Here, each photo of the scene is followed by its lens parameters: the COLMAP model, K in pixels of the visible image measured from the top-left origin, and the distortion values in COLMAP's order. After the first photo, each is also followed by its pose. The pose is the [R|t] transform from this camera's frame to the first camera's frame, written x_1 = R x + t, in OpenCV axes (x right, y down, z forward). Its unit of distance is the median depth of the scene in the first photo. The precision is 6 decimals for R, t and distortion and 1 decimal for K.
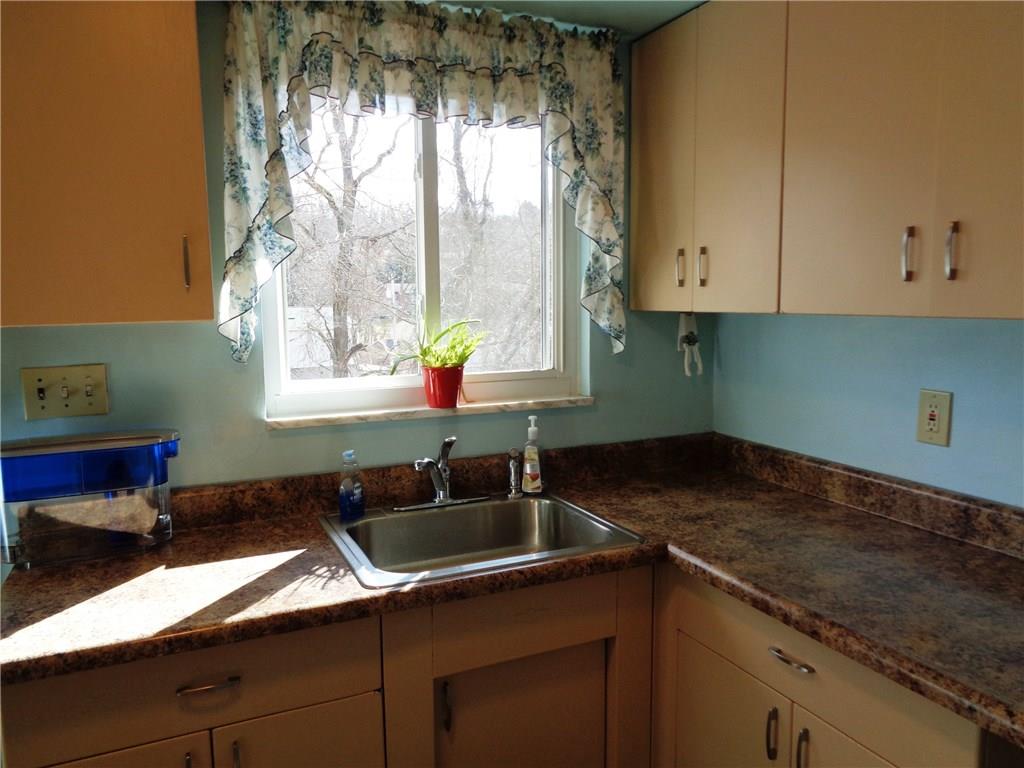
lens RADIAL K [[779.5, 0, 512.0], [0, 779.5, 384.0], [0, 0, 1]] dist [0.038624, -0.001297]
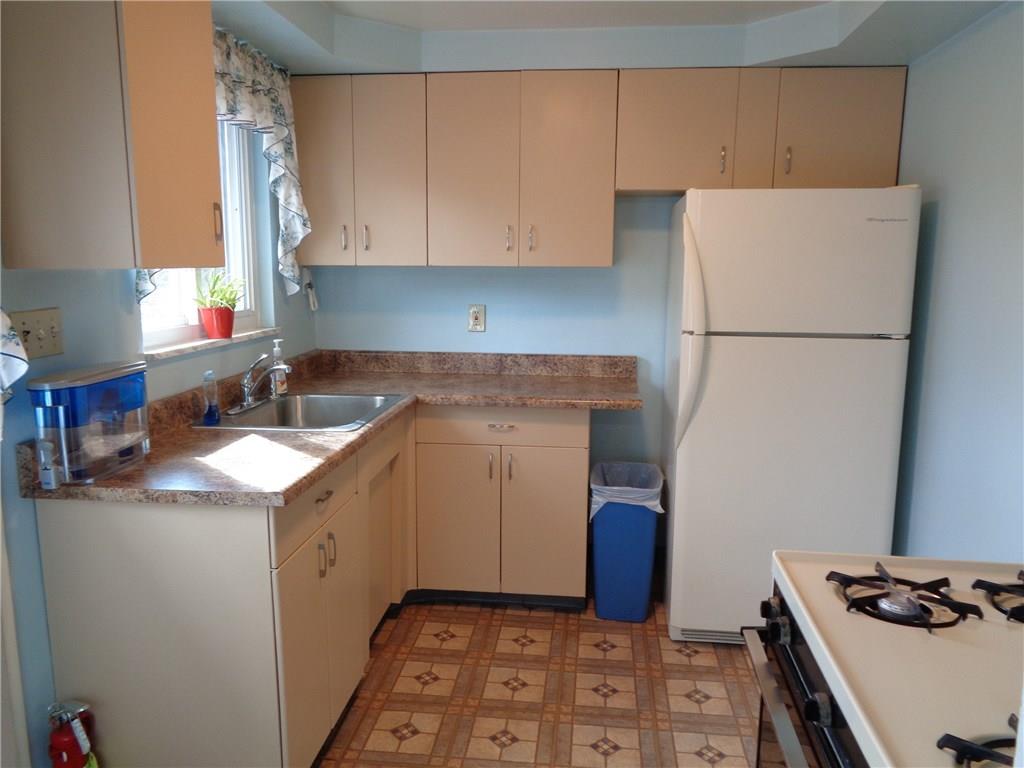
lens RADIAL K [[757.4, 0, 512.0], [0, 757.4, 384.0], [0, 0, 1]] dist [0.074354, 0.000499]
pose [[0.533641, -0.129399, 0.835753, -0.960786], [0.088359, 0.991348, 0.097071, 0.025416], [-0.841082, 0.022045, 0.540458, -0.111311]]
